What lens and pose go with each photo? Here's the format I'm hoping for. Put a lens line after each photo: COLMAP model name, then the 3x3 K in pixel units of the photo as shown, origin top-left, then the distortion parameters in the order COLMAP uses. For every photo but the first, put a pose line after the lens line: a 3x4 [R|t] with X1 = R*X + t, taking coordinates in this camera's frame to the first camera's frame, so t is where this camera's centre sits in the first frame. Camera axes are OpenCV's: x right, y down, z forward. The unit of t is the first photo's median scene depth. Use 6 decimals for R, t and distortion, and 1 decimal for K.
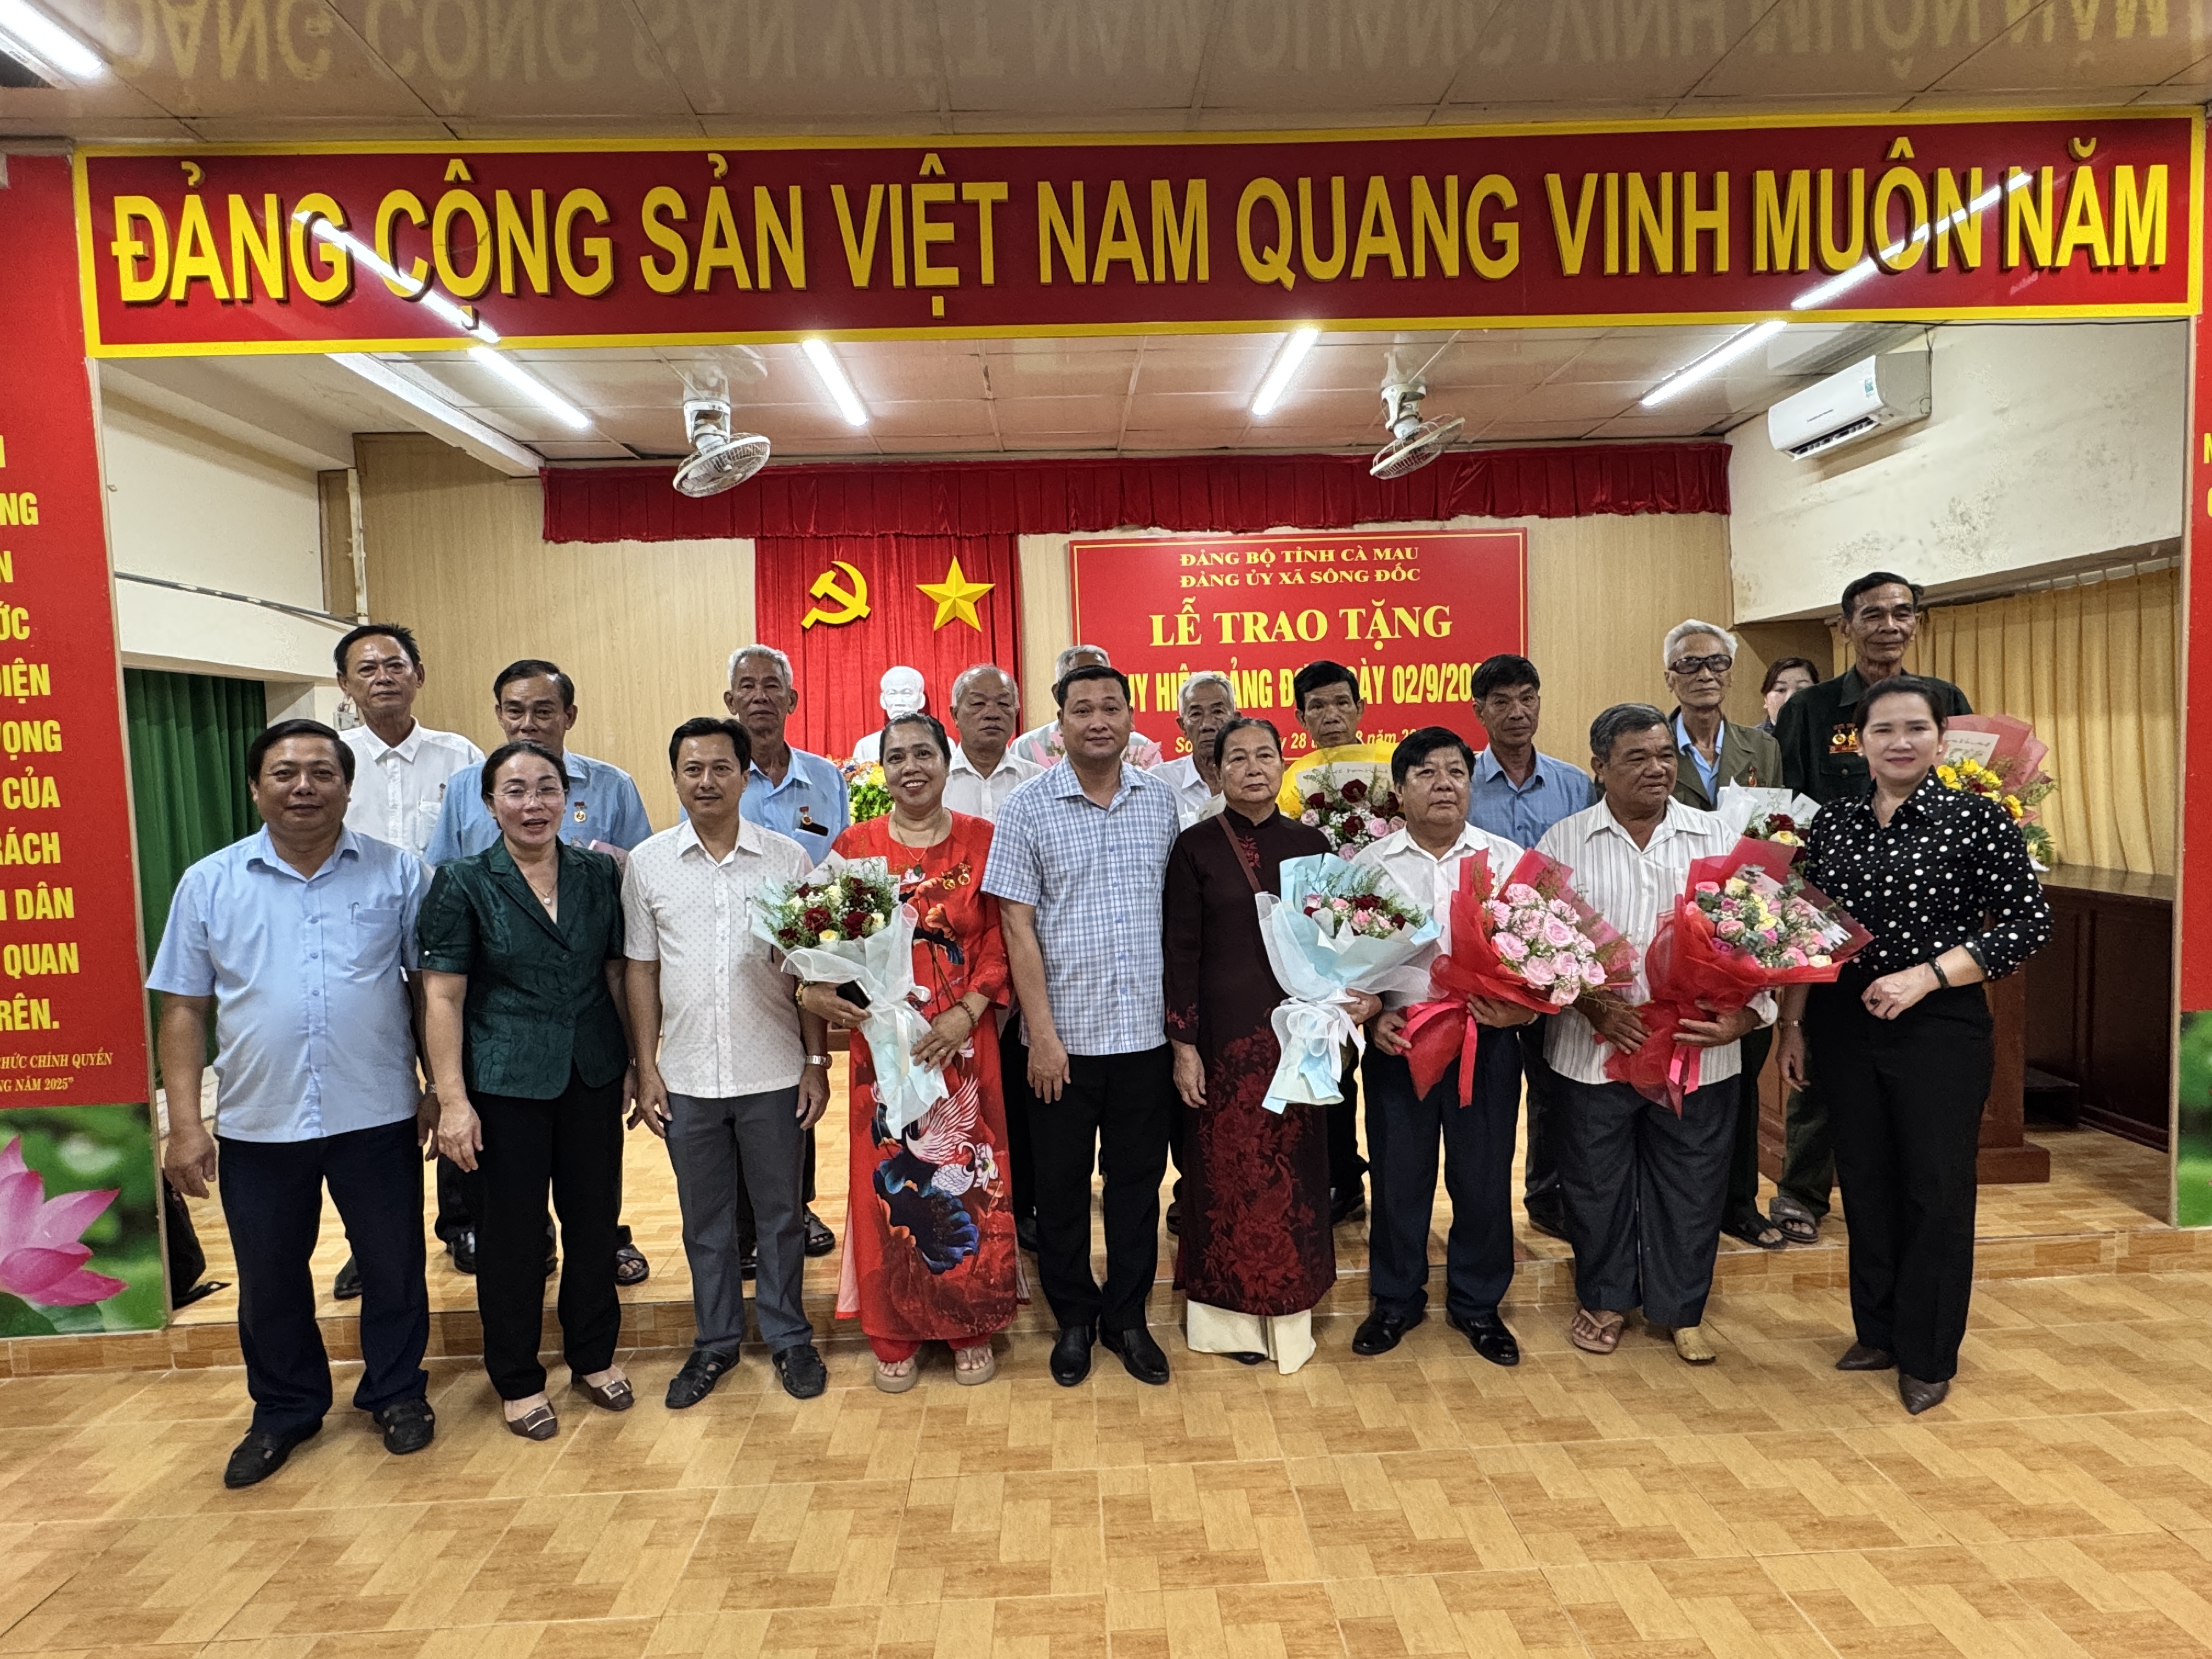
lens RADIAL K [[1261.6, 0, 1106.0], [0, 1261.6, 829.5], [0, 0, 1]] dist [-0.000129, -0.000498]
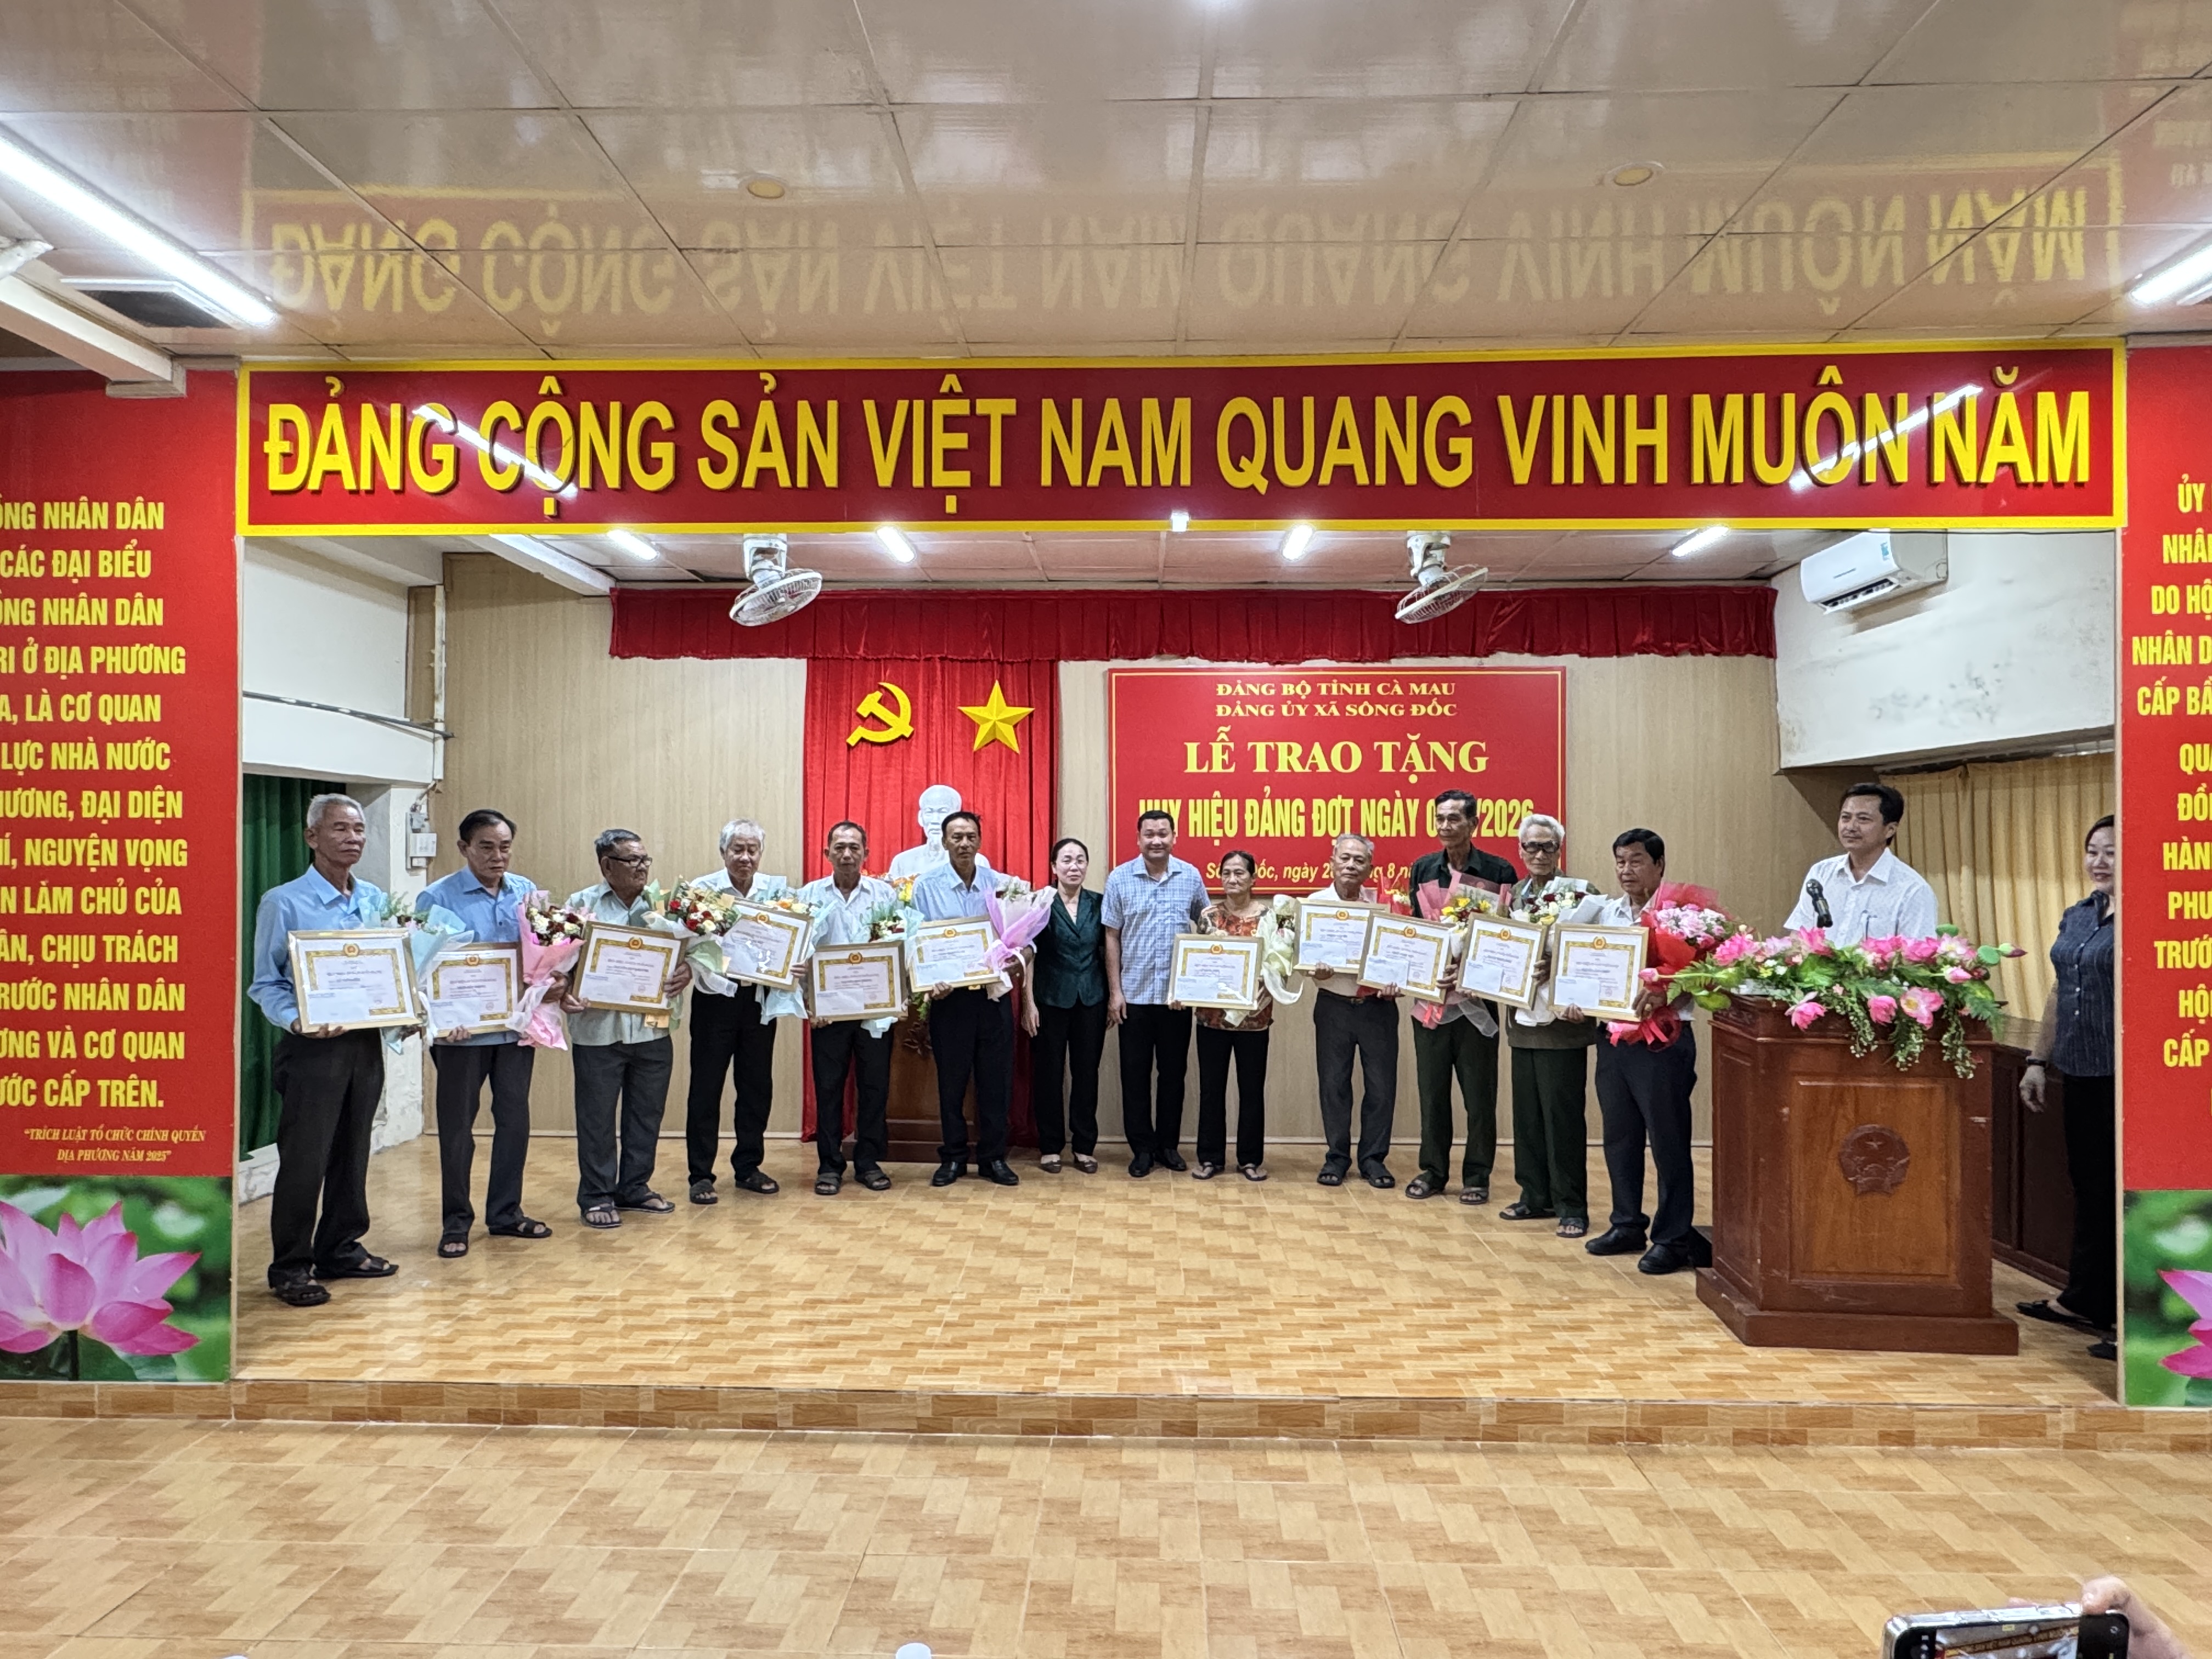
lens RADIAL K [[1368.0, 0, 1102.7], [0, 1368.0, 832.2], [0, 0, 1]] dist [-0.001126, 0.000917]
pose [[0.996940, 0.034441, -0.070170, 0.058650], [-0.039297, 0.996840, -0.069041, -0.022962], [0.067570, 0.071588, 0.995143, -0.116161]]
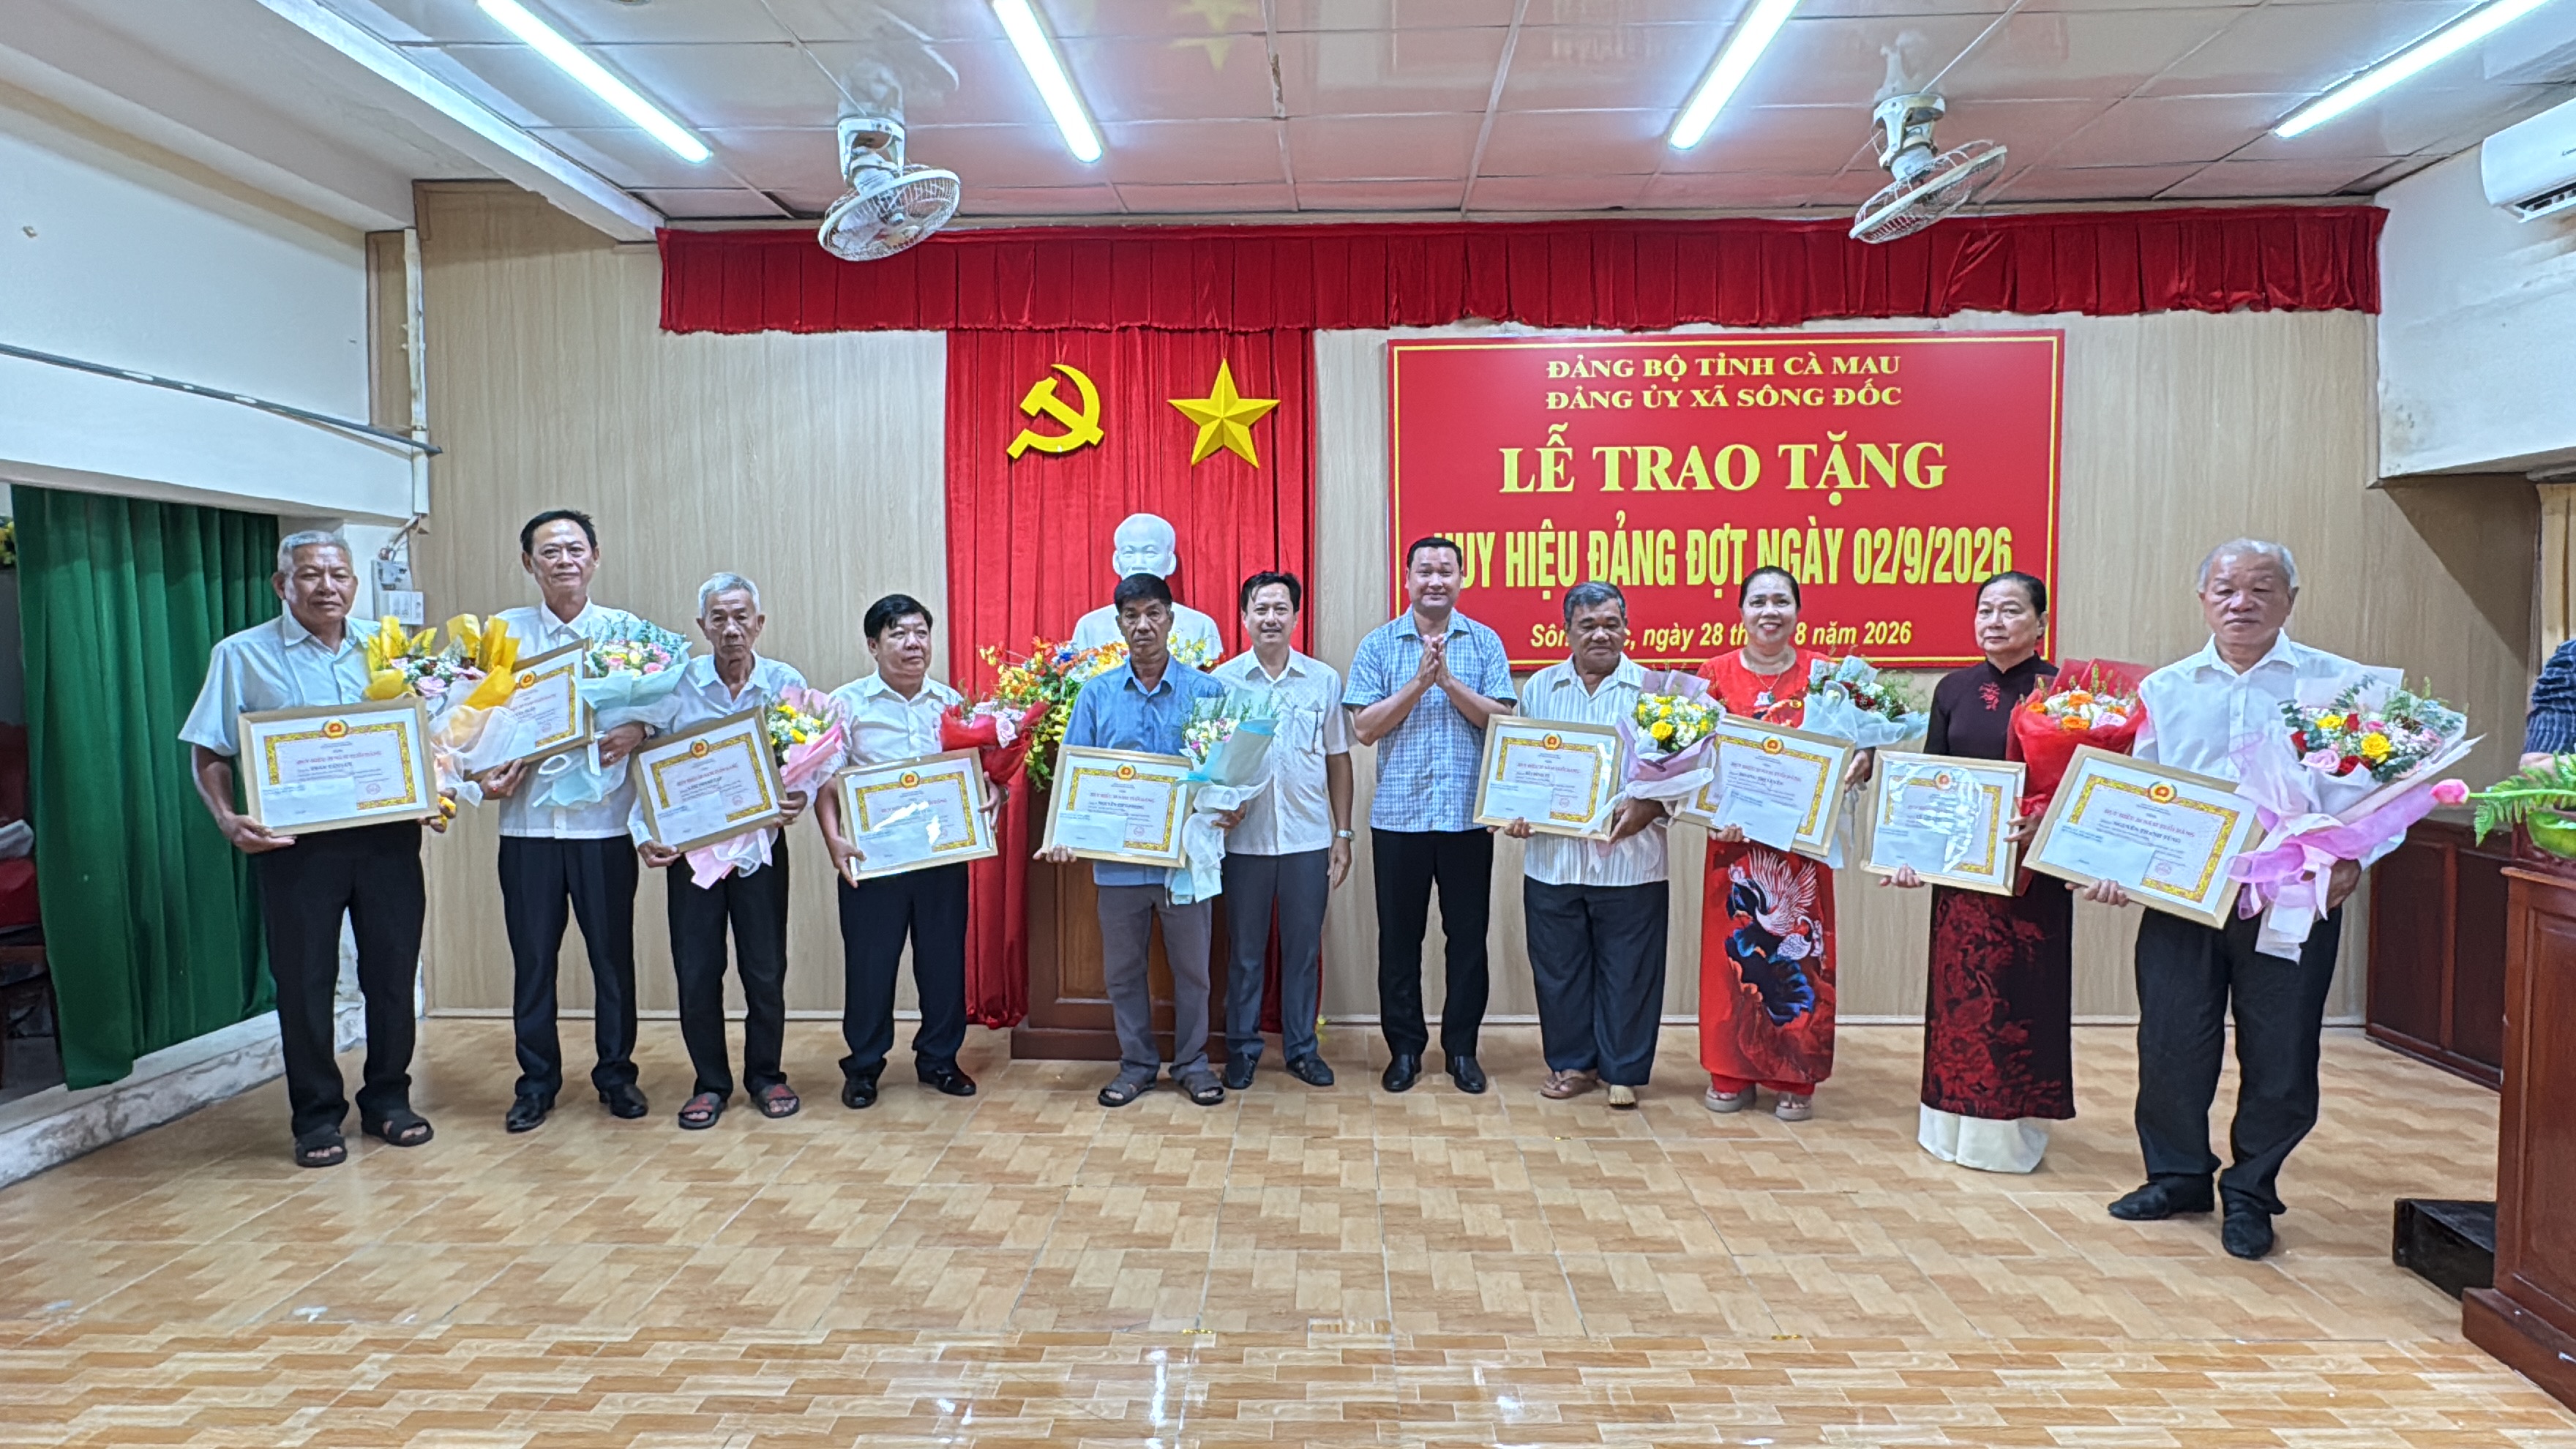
lens RADIAL K [[1483.3, 0, 1288.0], [0, 1483.3, 724.5], [0, 0, 1]] dist [-0.001478, 0.001003]
pose [[0.996462, 0.031797, -0.077792, -0.016266], [-0.031804, 0.999493, 0.001154, -0.018007], [0.077790, 0.001324, 0.996969, 0.212880]]
